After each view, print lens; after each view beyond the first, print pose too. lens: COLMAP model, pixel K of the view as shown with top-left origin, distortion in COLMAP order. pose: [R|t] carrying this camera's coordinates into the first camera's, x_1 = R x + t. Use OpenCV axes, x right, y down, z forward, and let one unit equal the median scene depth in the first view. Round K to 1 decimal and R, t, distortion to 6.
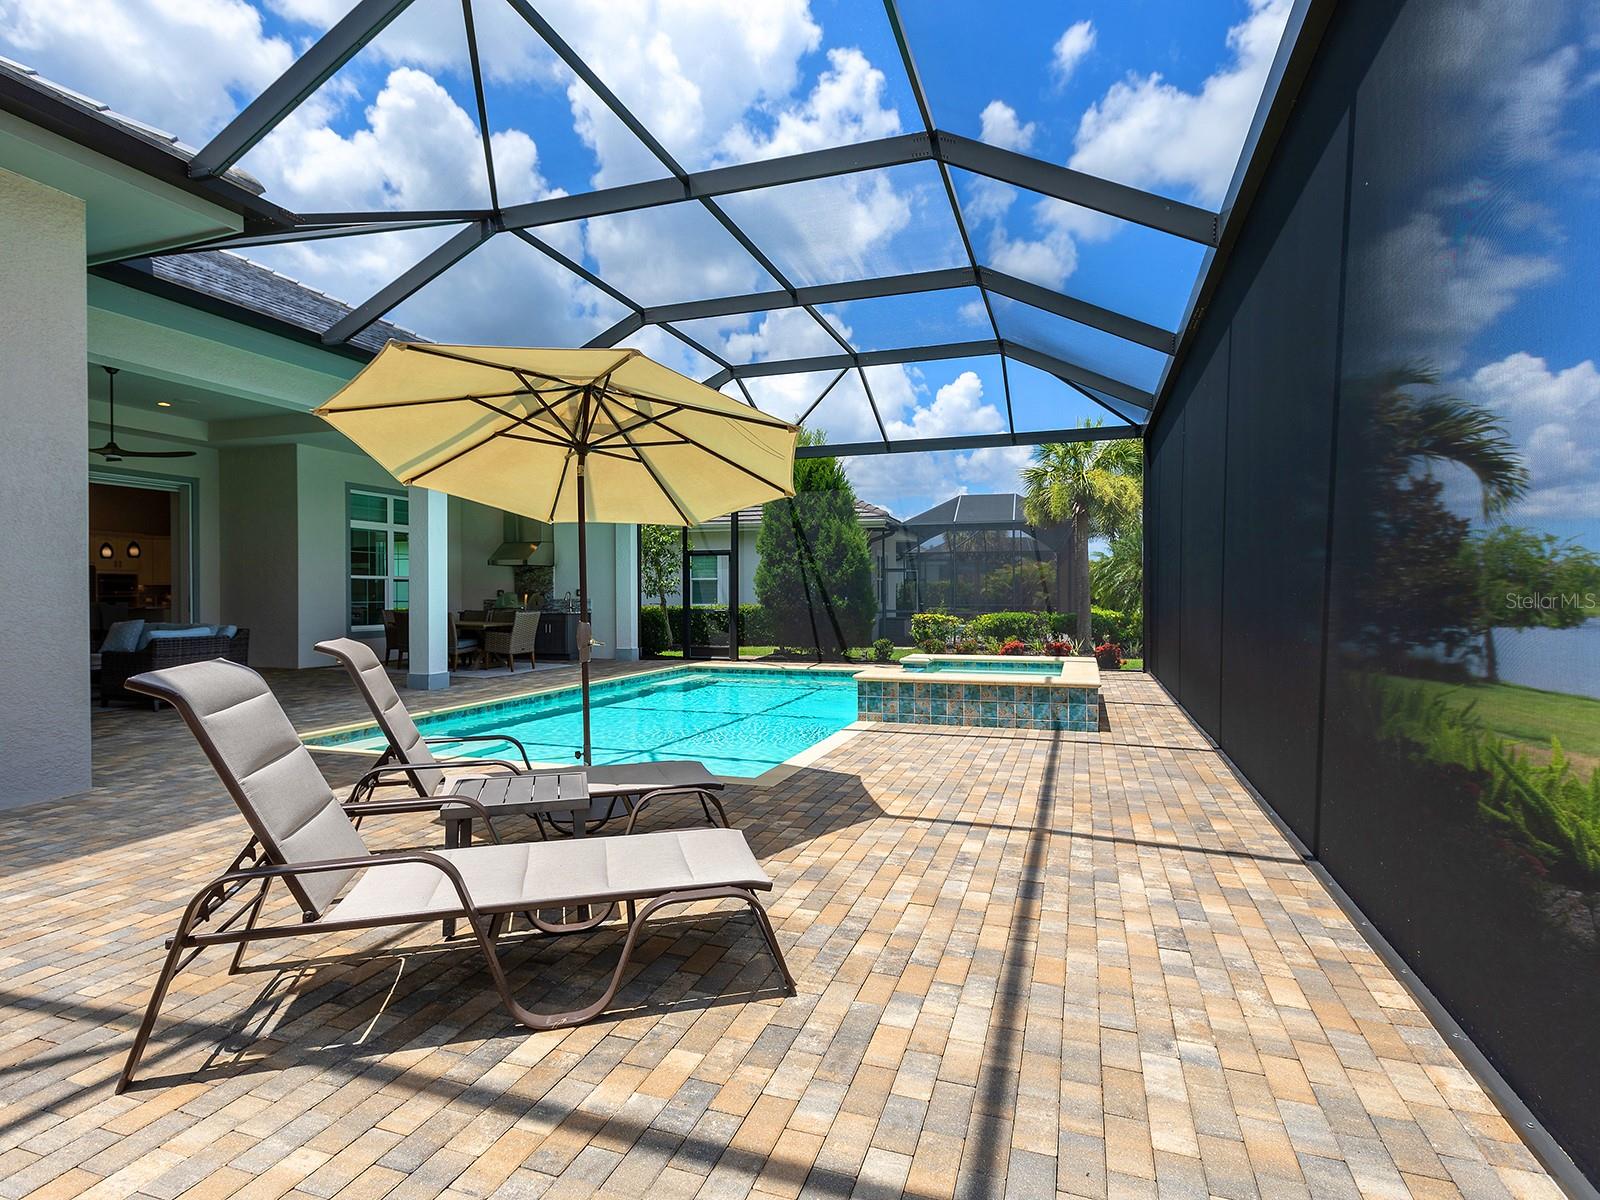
lens RADIAL K [[812.7, 0, 810.4], [0, 812.7, 586.3], [0, 0, 1]] dist [-0.000139, -0.000403]
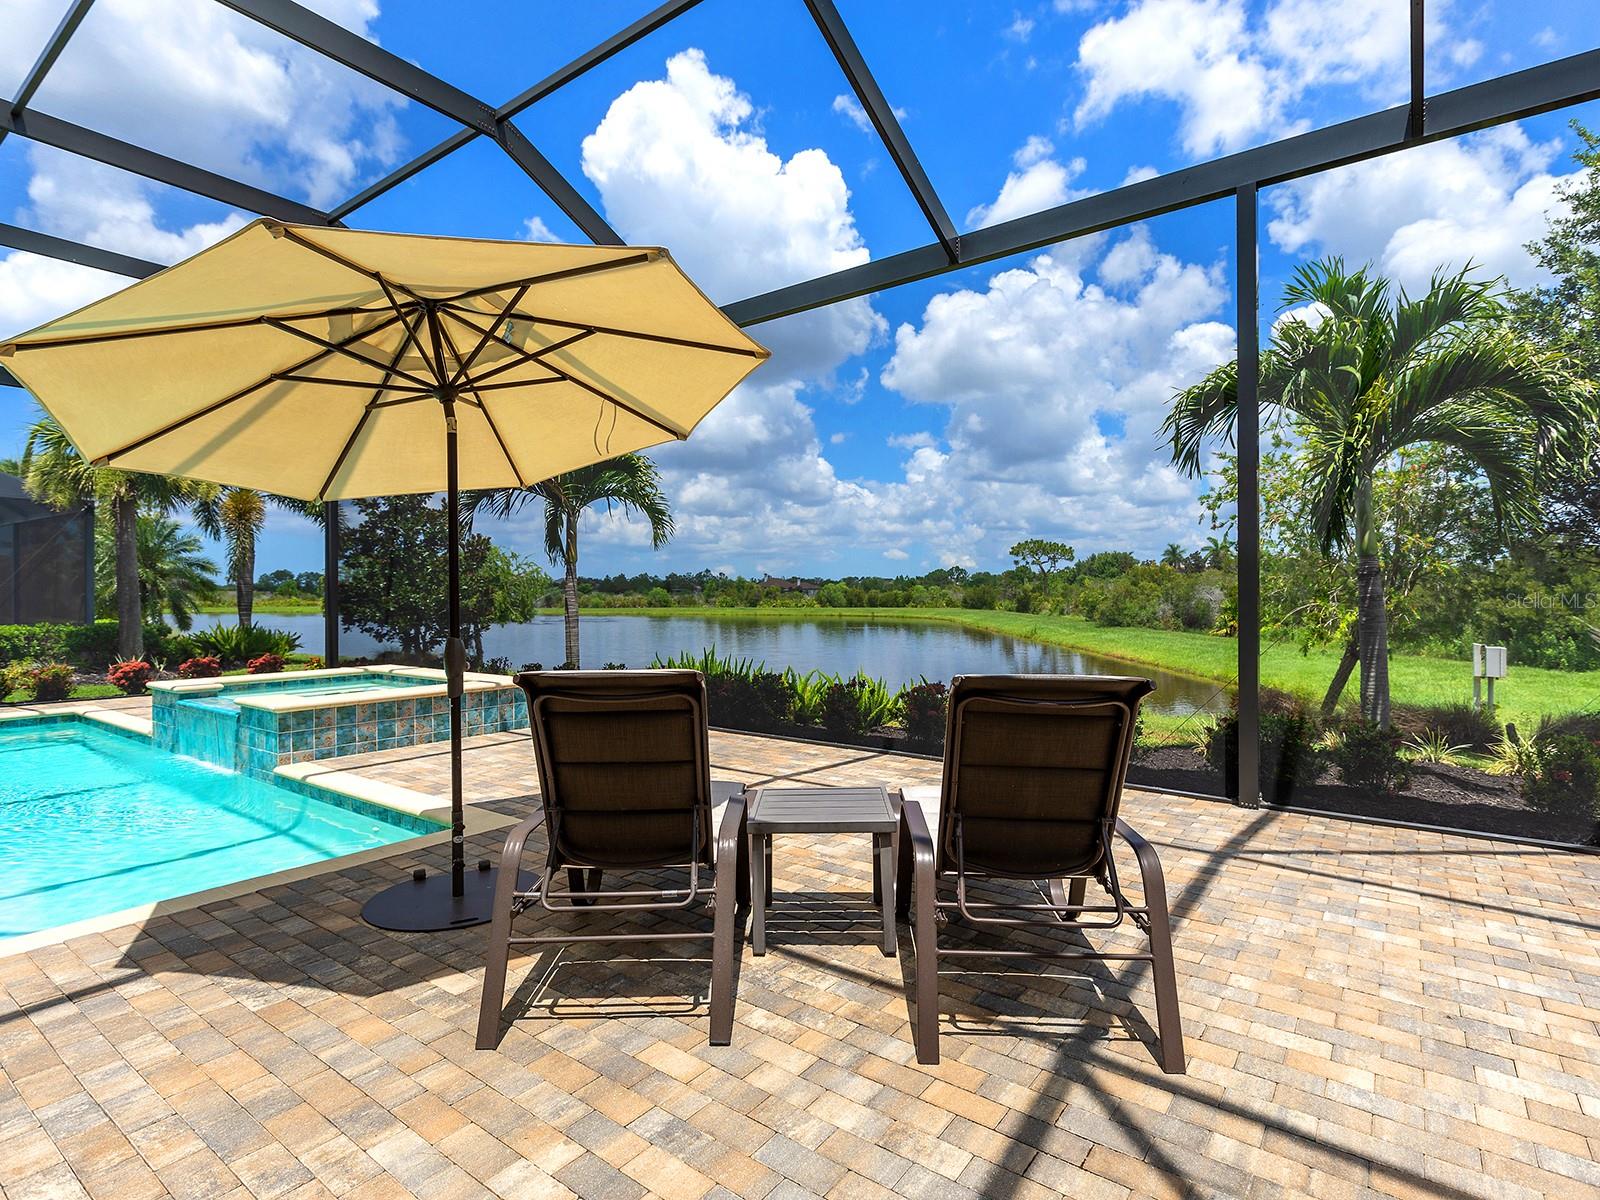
lens RADIAL K [[805.8, 0, 811.0], [0, 805.8, 592.6], [0, 0, 1]] dist [0.013292, -0.000638]
pose [[0.313510, 0.003606, 0.949578, -0.524774], [-0.007689, 0.999970, -0.001258, -0.000344], [-0.949554, -0.006907, 0.313528, 0.295201]]
